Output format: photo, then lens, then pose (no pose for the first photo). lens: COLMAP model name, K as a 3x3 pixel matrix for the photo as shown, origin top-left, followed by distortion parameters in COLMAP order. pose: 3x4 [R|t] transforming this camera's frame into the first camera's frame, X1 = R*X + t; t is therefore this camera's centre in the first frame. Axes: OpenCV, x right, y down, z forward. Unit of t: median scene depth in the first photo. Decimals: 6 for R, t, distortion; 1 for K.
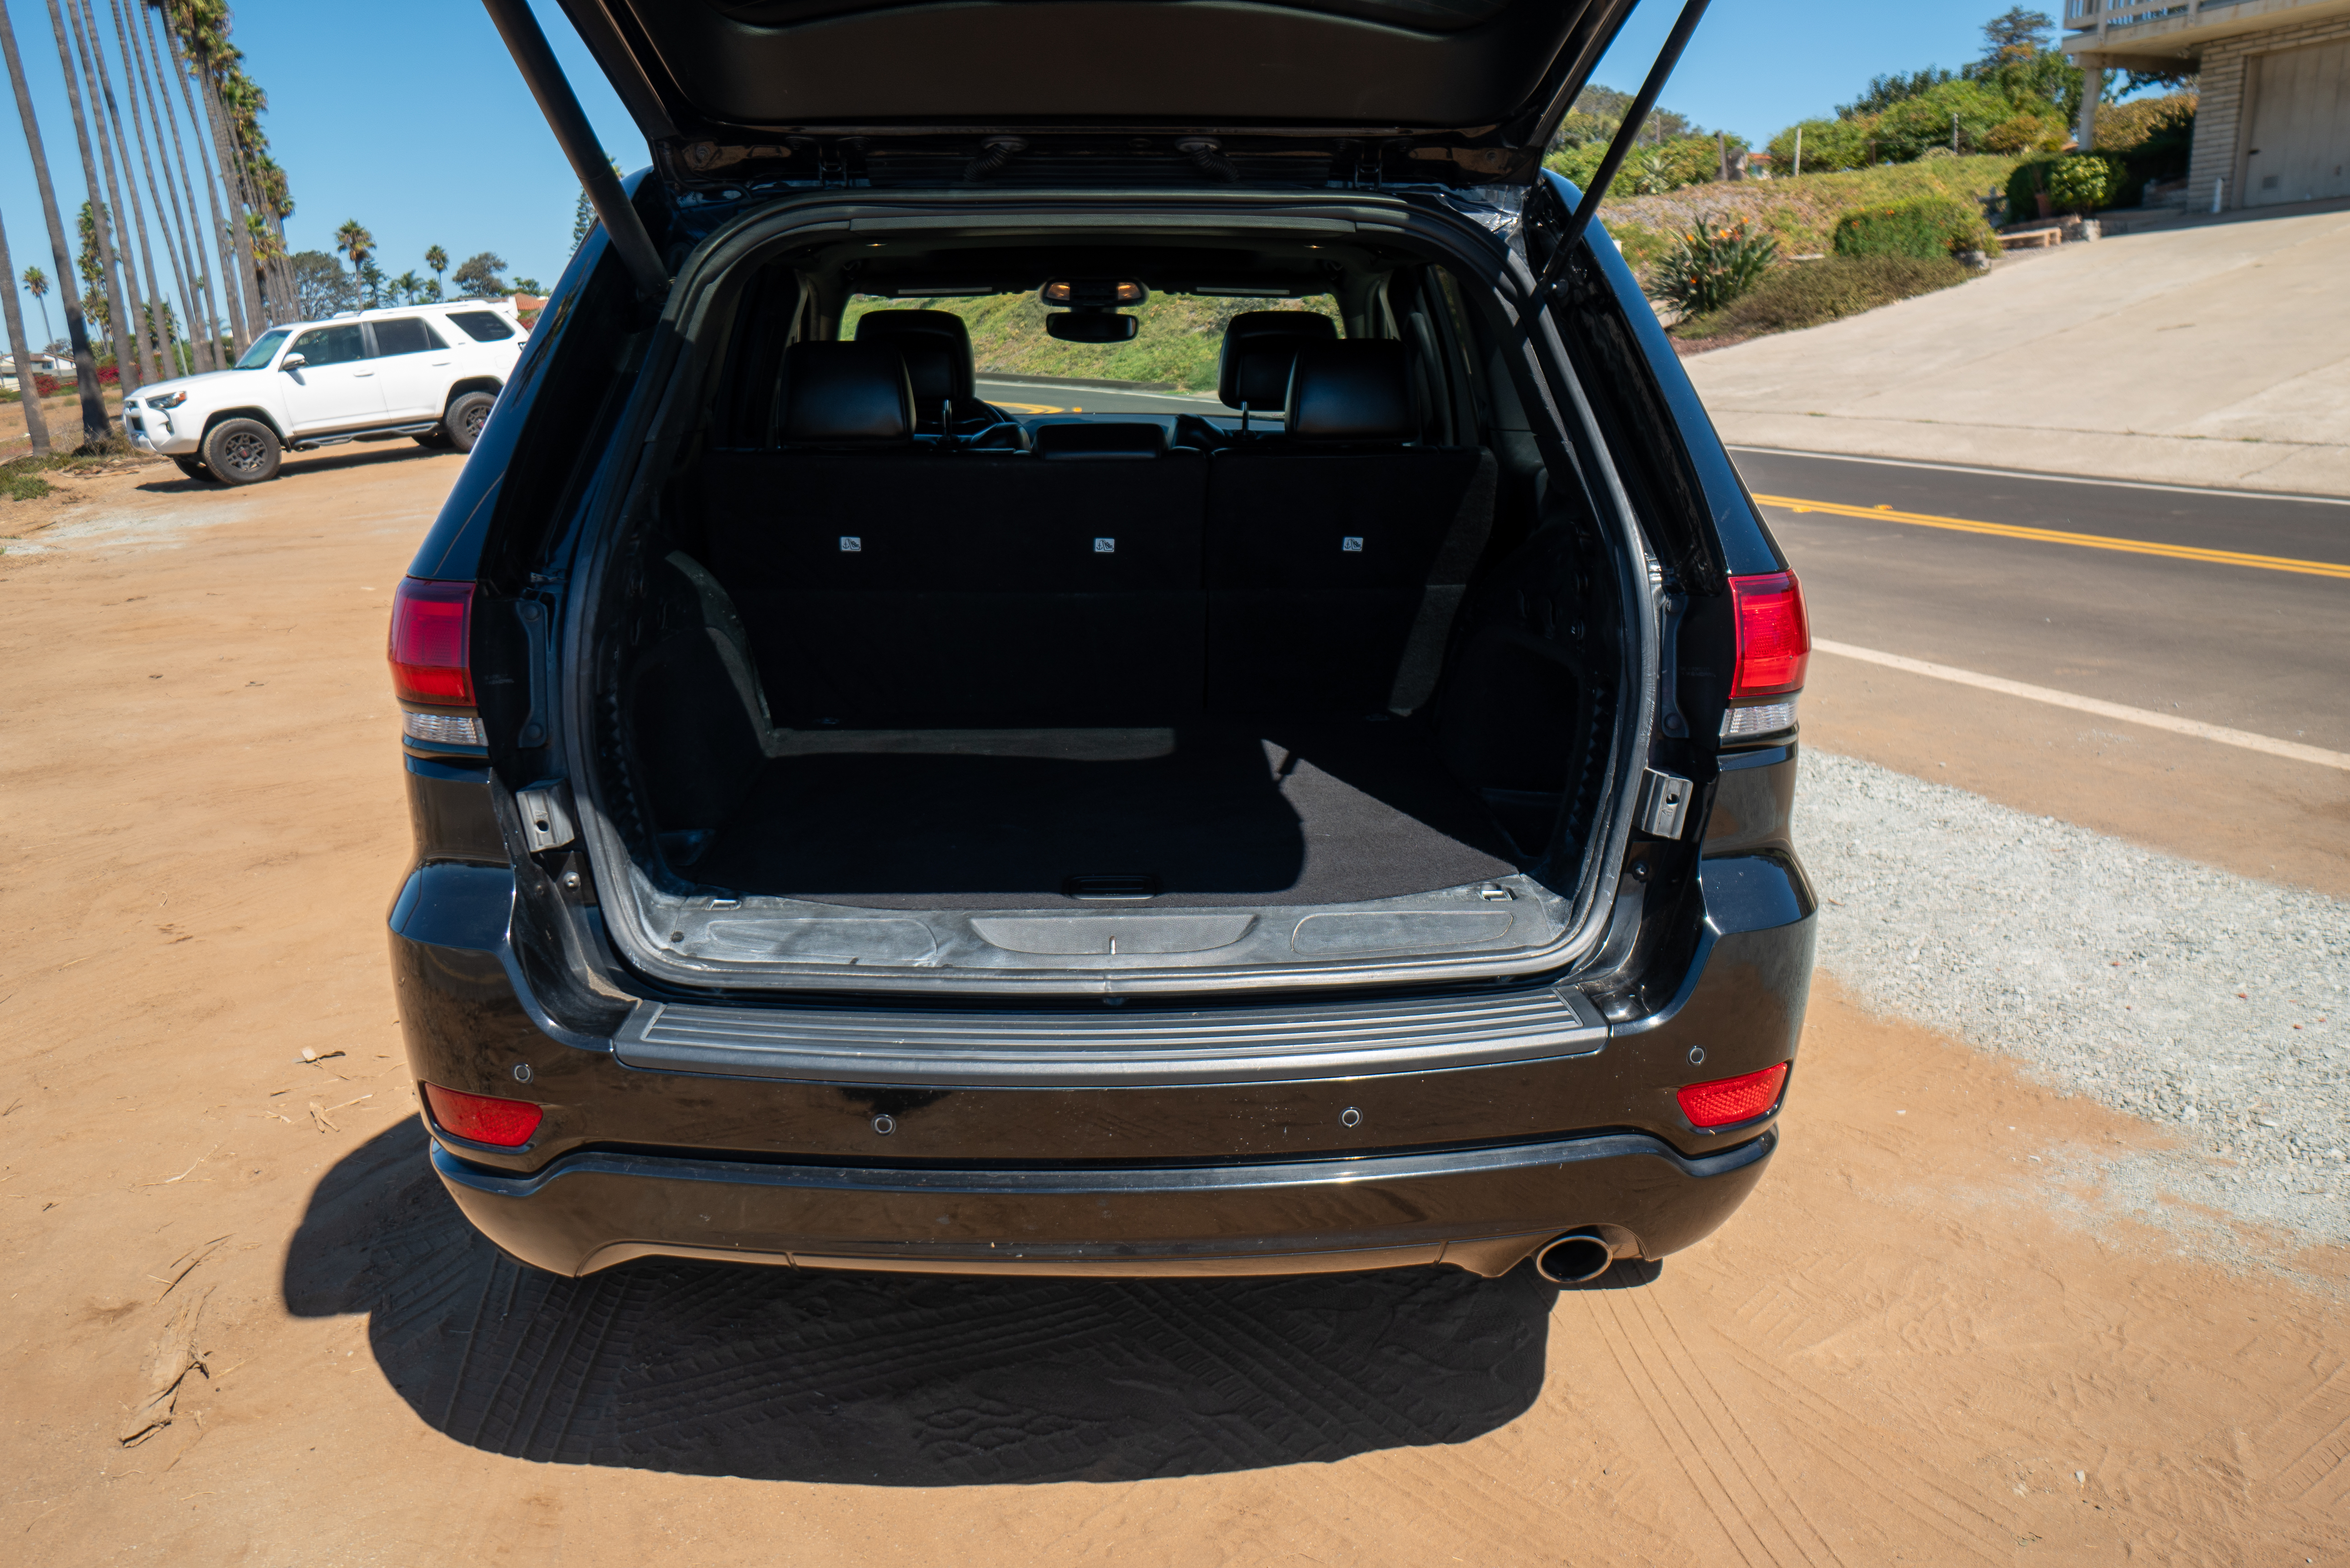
lens RADIAL K [[1748.7, 0, 1158.6], [0, 1748.7, 785.2], [0, 0, 1]] dist [0.009472, 0.037363]
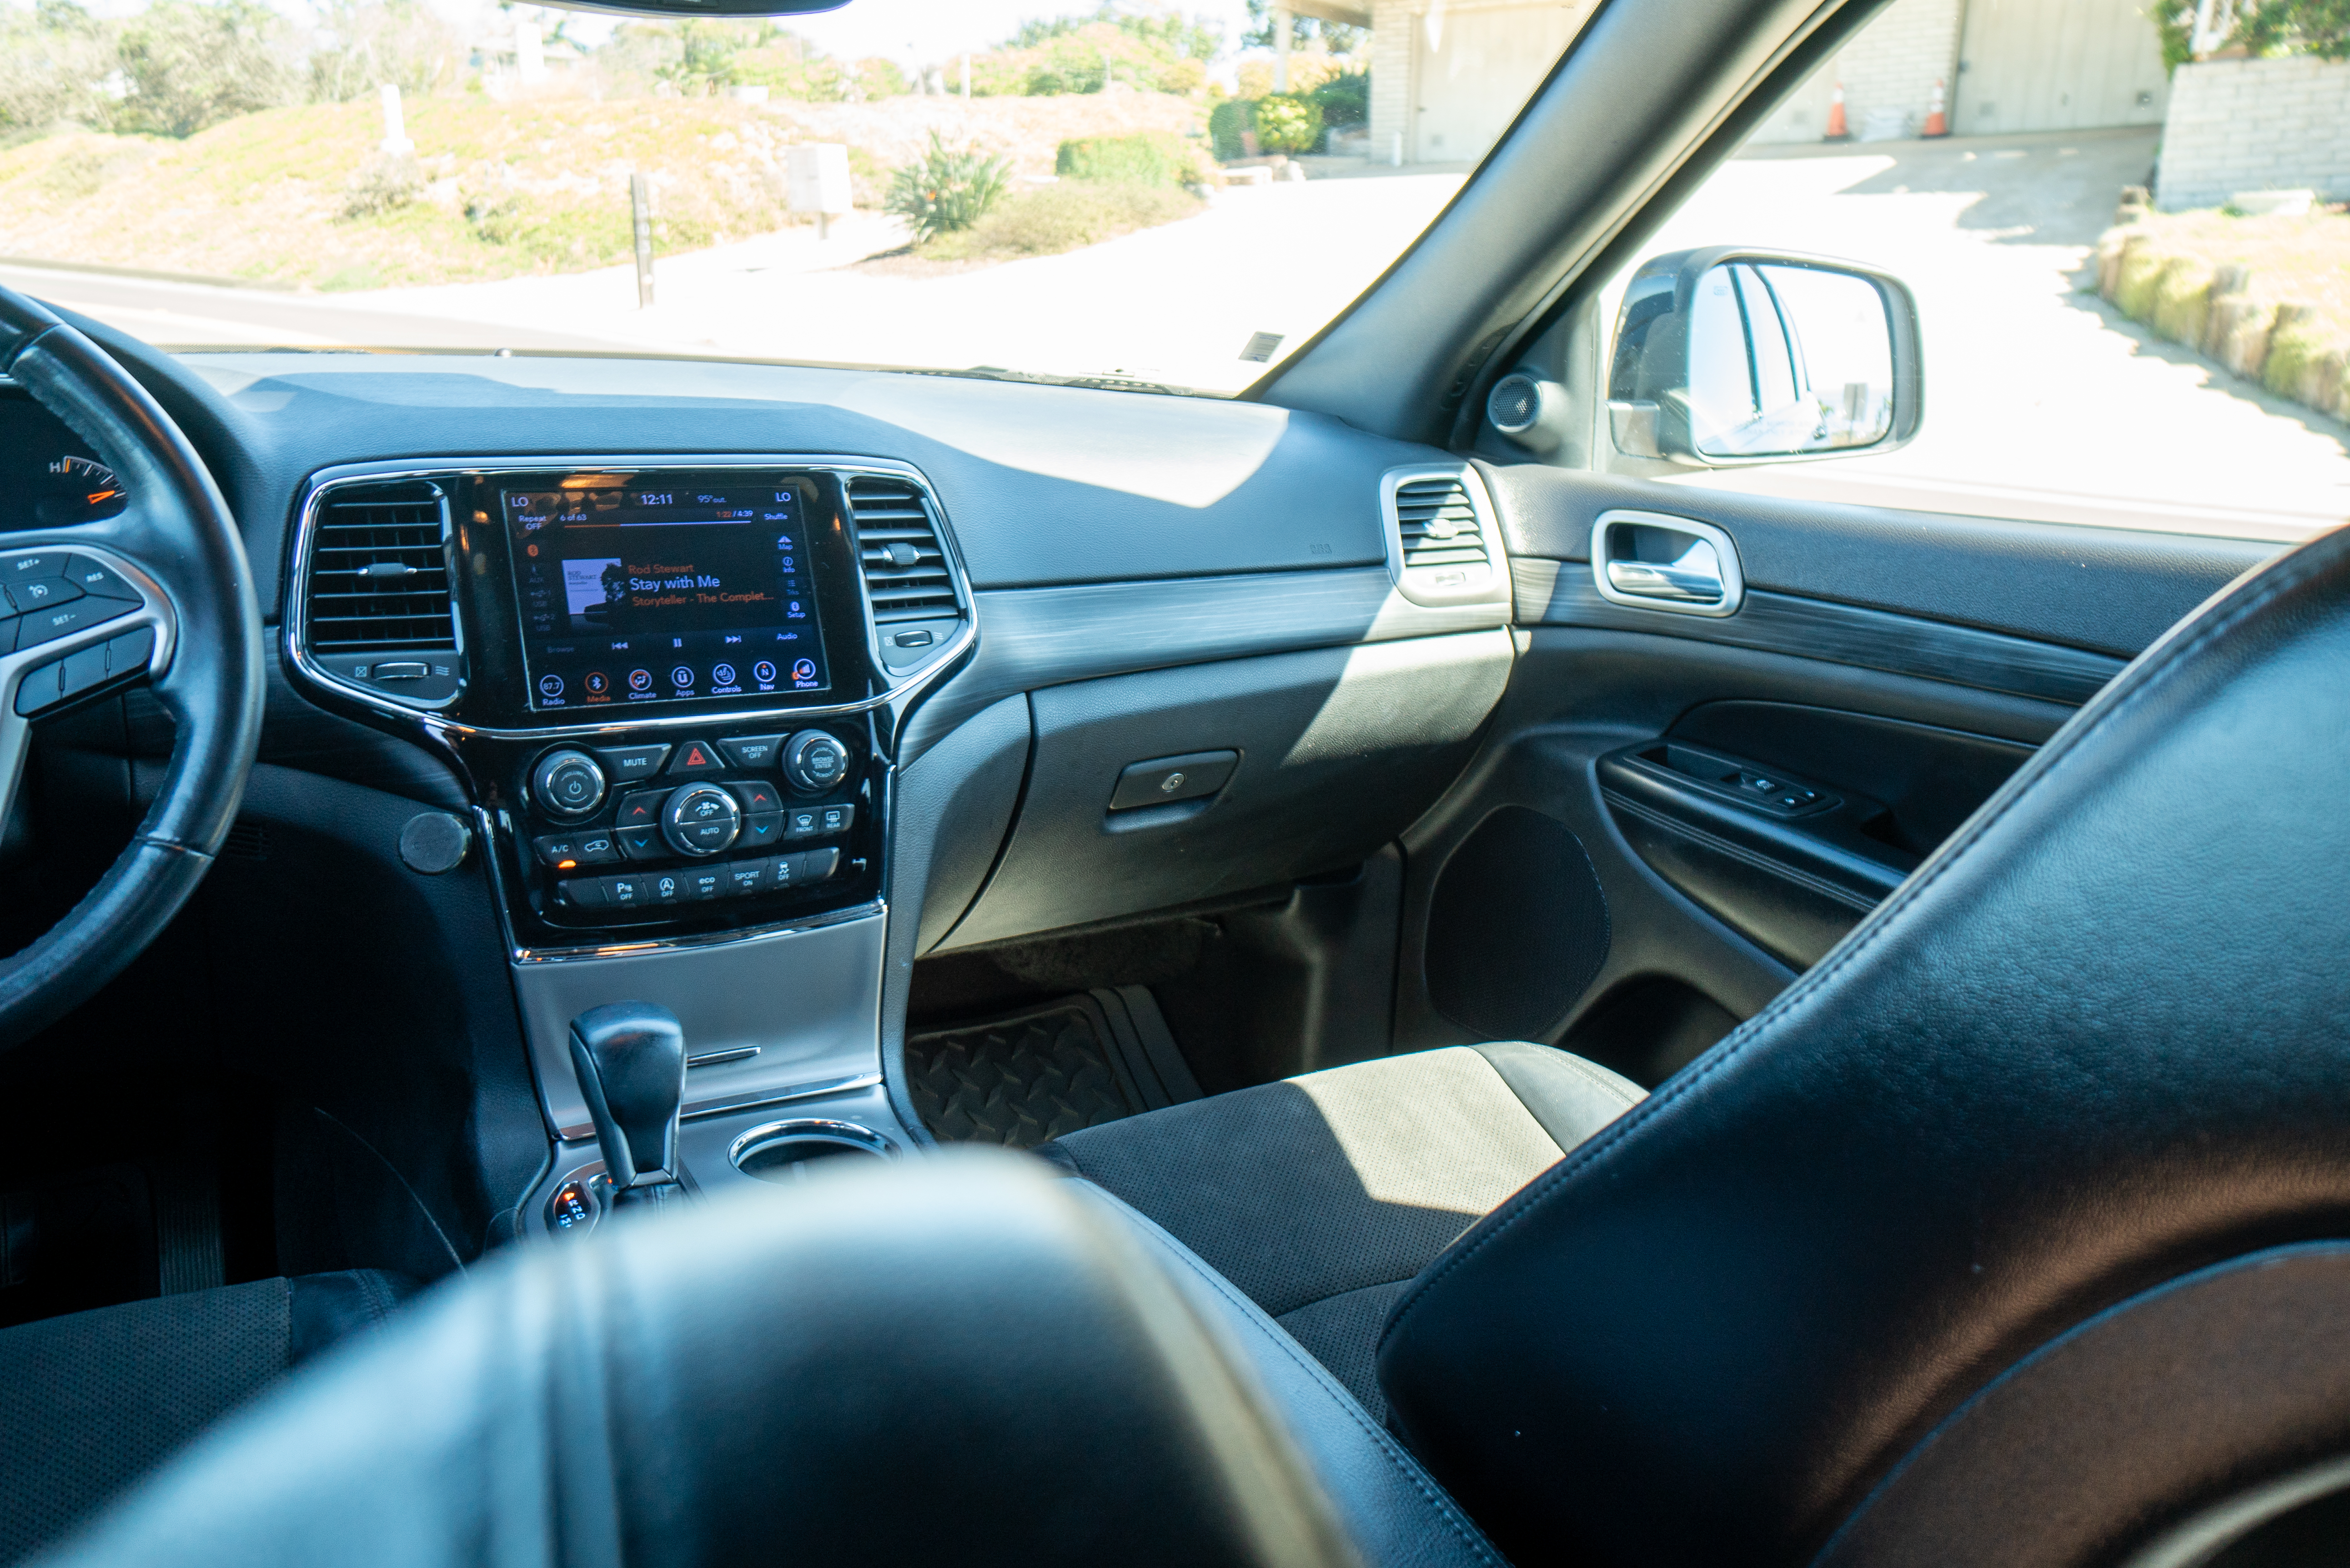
lens RADIAL K [[1772.1, 0, 1181.3], [0, 1772.1, 774.2], [0, 0, 1]] dist [0.005902, 0.048062]
pose [[0.895019, -0.083421, 0.438157, -0.081057], [0.068511, 0.996409, 0.049760, -0.362419], [-0.440735, -0.014518, 0.897520, 1.565097]]
